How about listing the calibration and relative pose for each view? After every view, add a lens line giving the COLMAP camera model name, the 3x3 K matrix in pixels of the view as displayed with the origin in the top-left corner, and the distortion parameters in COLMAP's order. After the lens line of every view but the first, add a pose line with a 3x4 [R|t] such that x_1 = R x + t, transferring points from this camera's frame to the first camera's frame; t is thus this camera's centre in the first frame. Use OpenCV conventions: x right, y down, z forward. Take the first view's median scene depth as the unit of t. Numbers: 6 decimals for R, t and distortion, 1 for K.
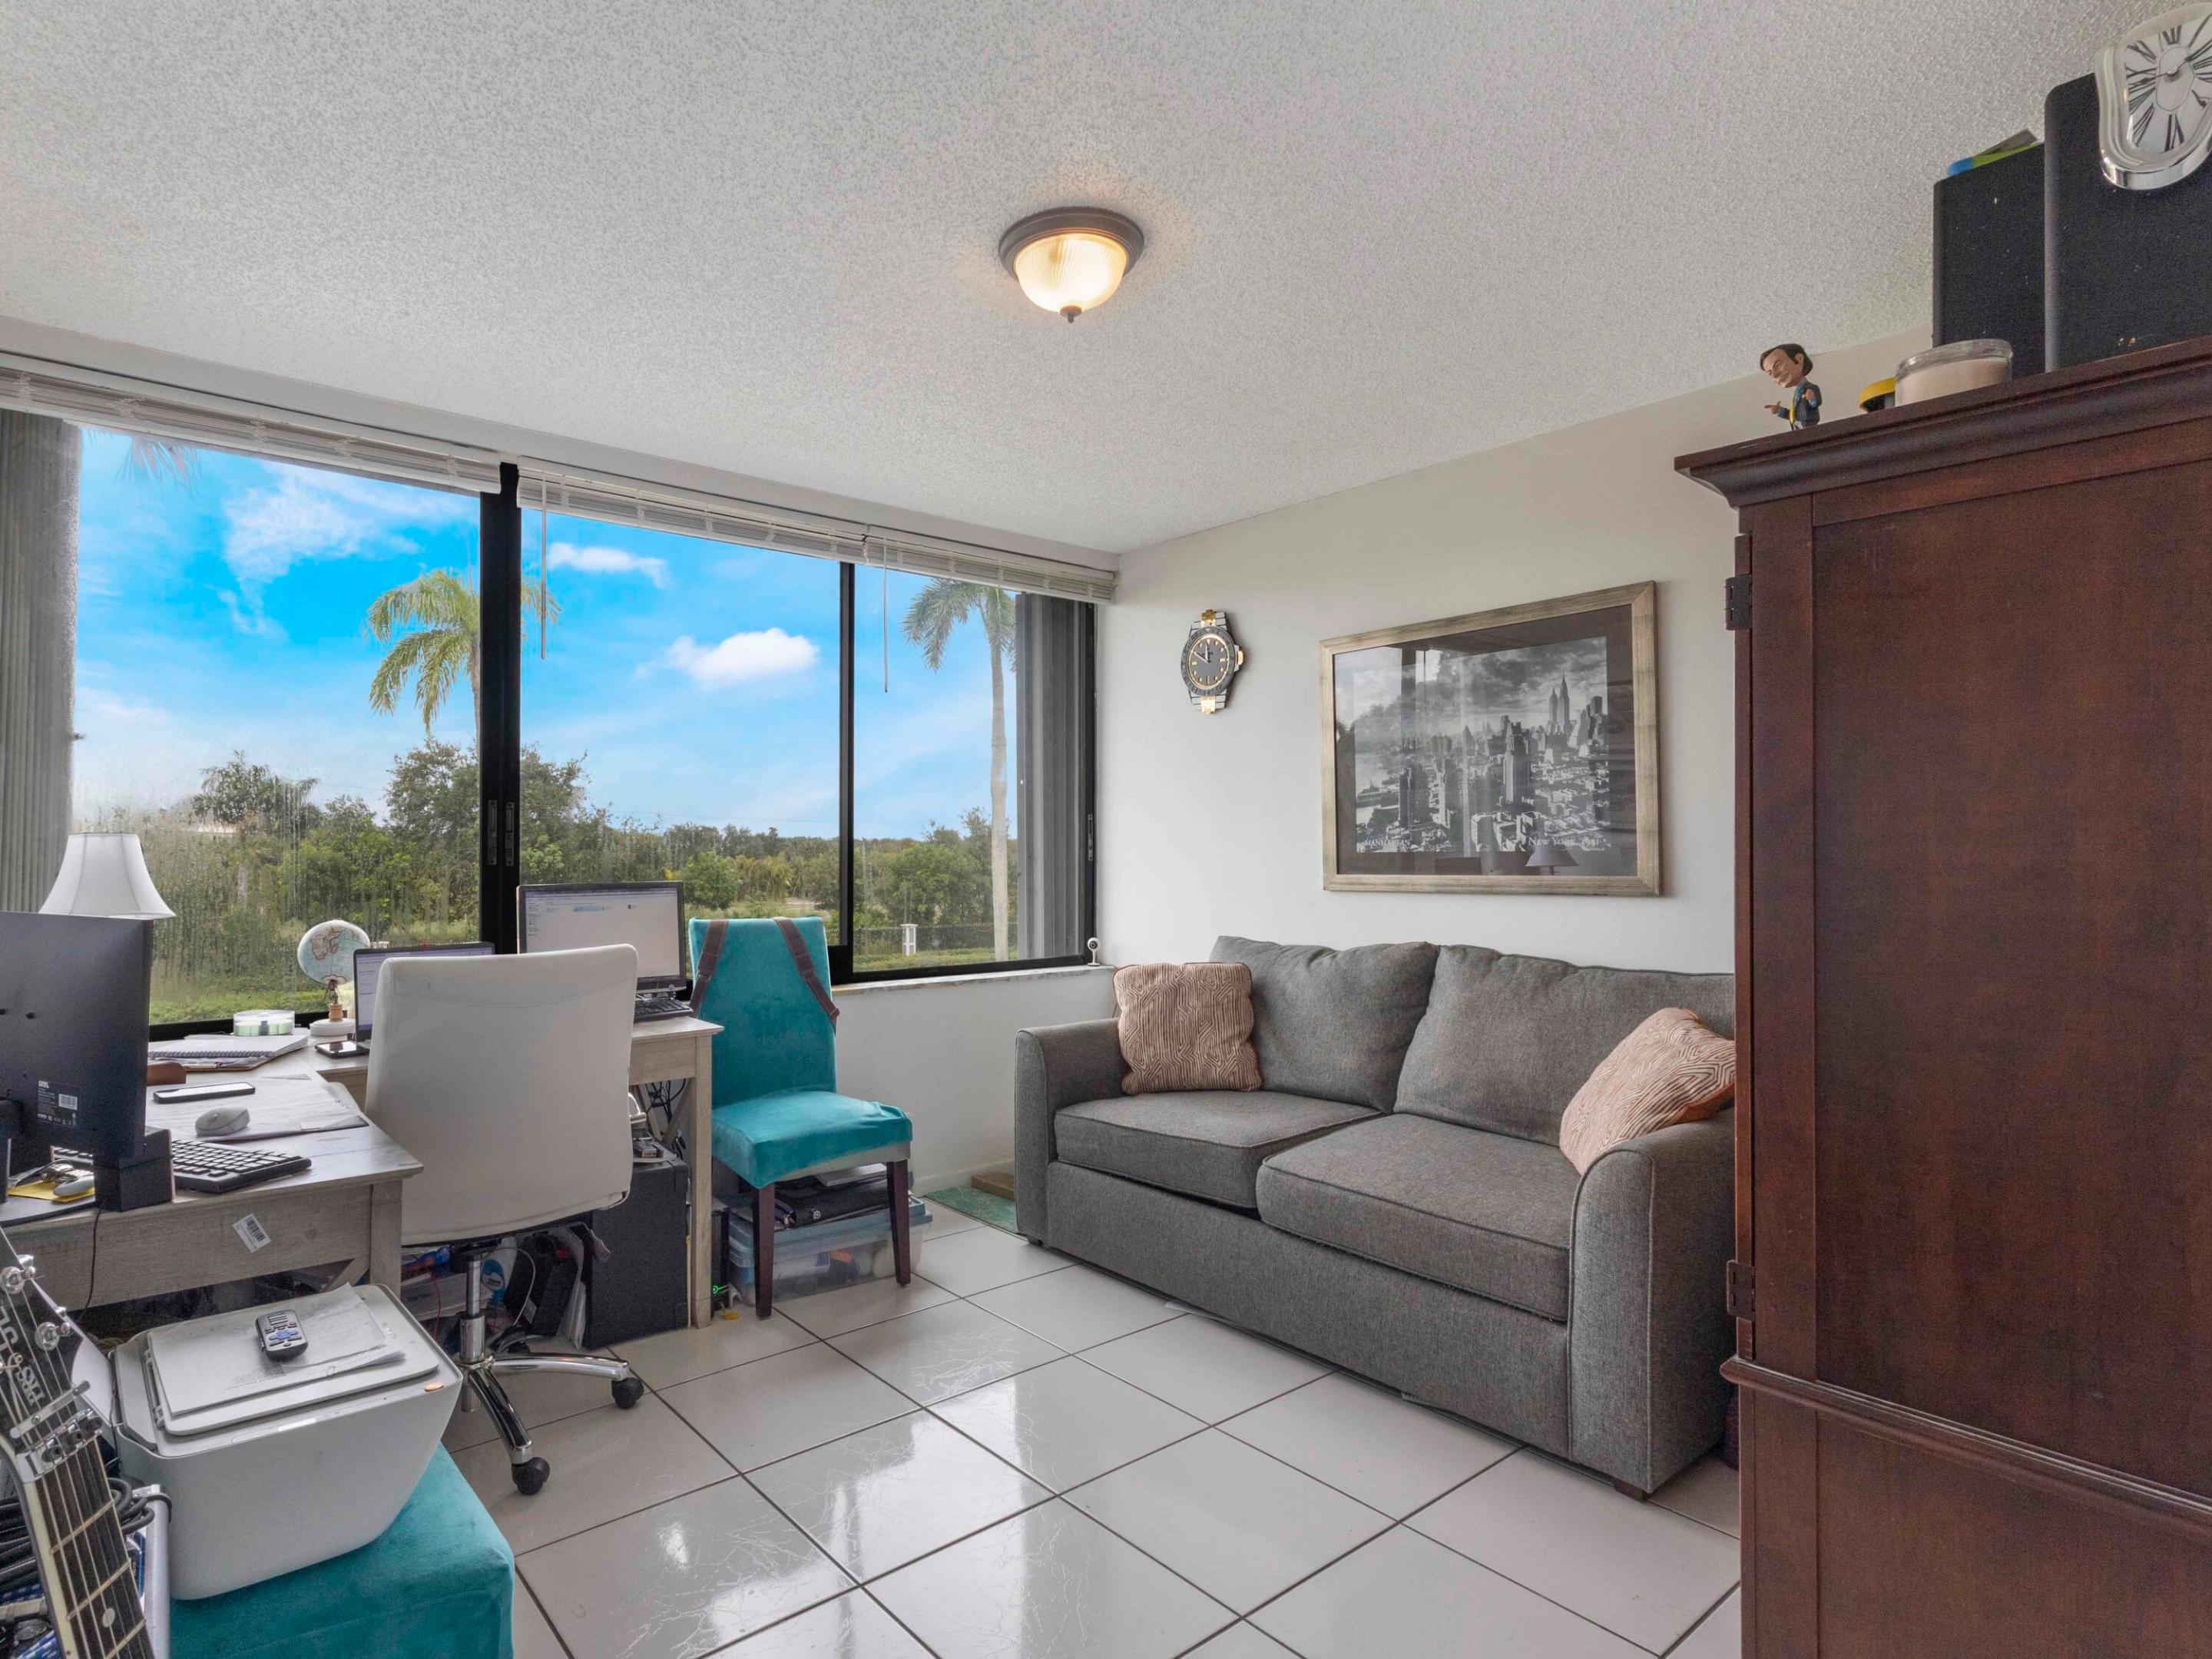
lens RADIAL K [[1301.2, 0, 1091.3], [0, 1301.2, 822.5], [0, 0, 1]] dist [-0.011745, 0.002887]
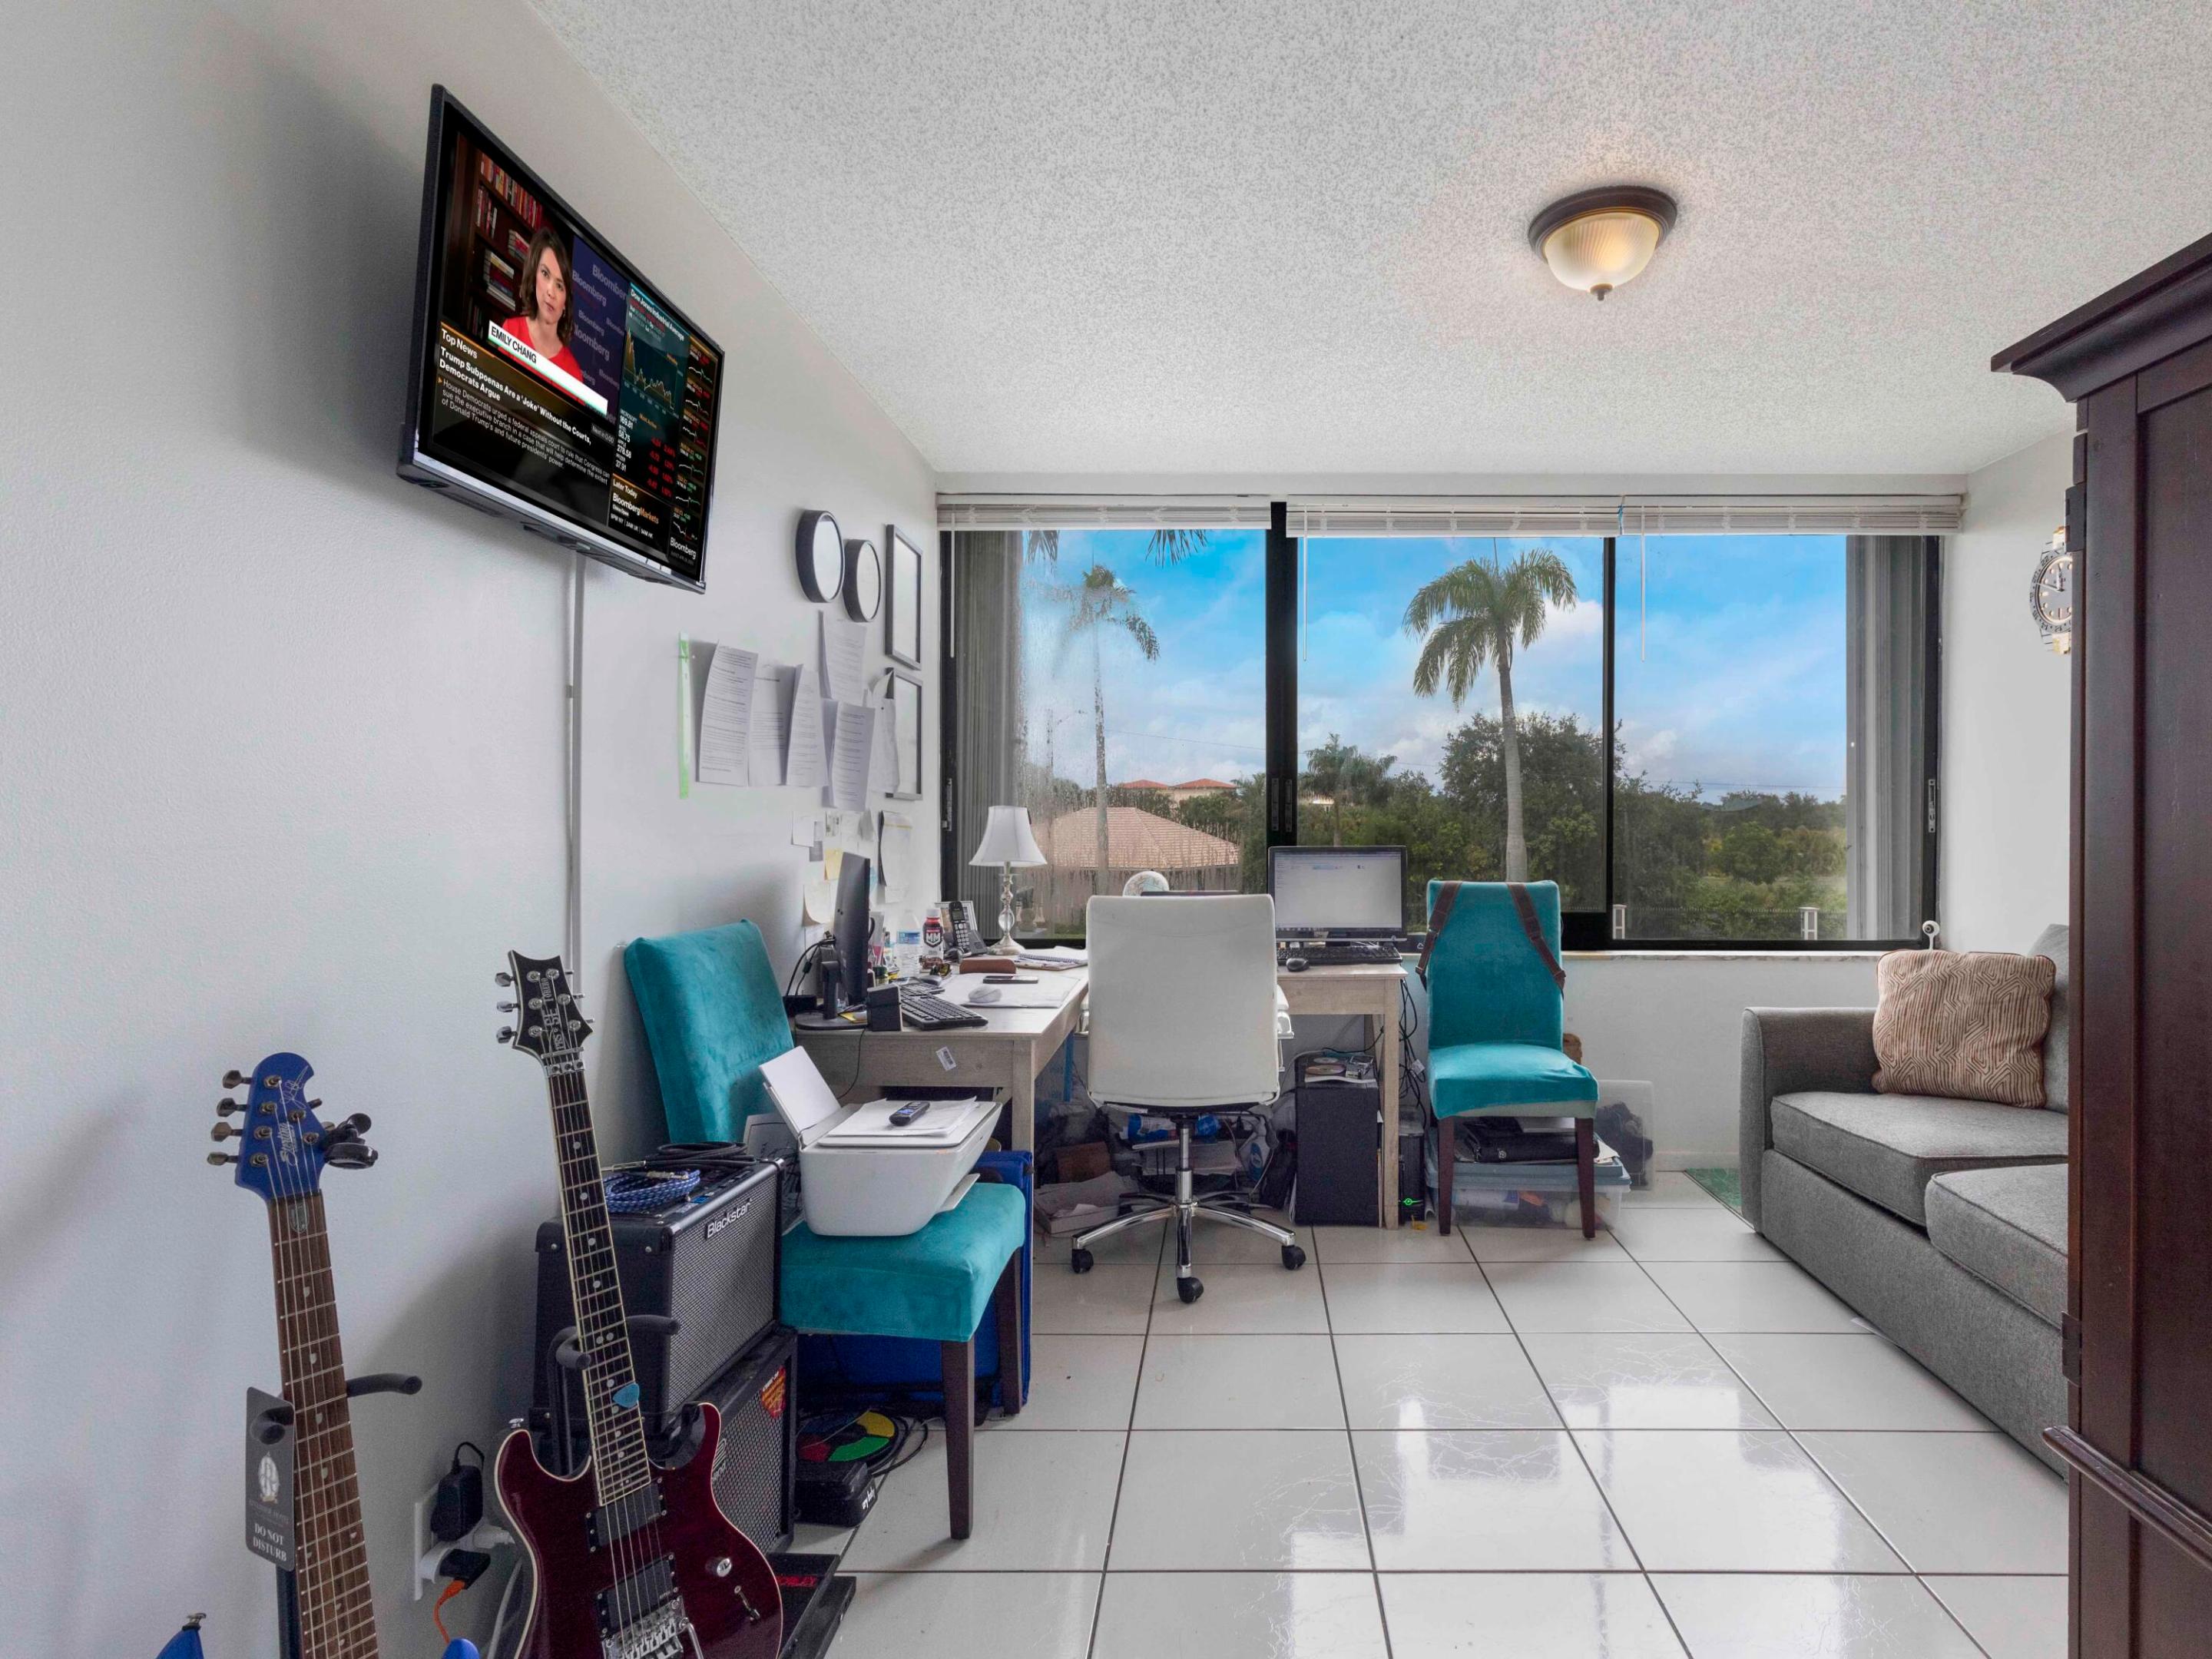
lens RADIAL K [[1301.2, 0, 1114.7], [0, 1301.2, 823.0], [0, 0, 1]] dist [-0.011745, 0.002887]
pose [[0.728814, 0.004250, -0.684699, 0.261622], [0.011968, 0.999749, 0.018944, 0.000265], [0.684607, -0.022001, 0.728580, -0.006325]]
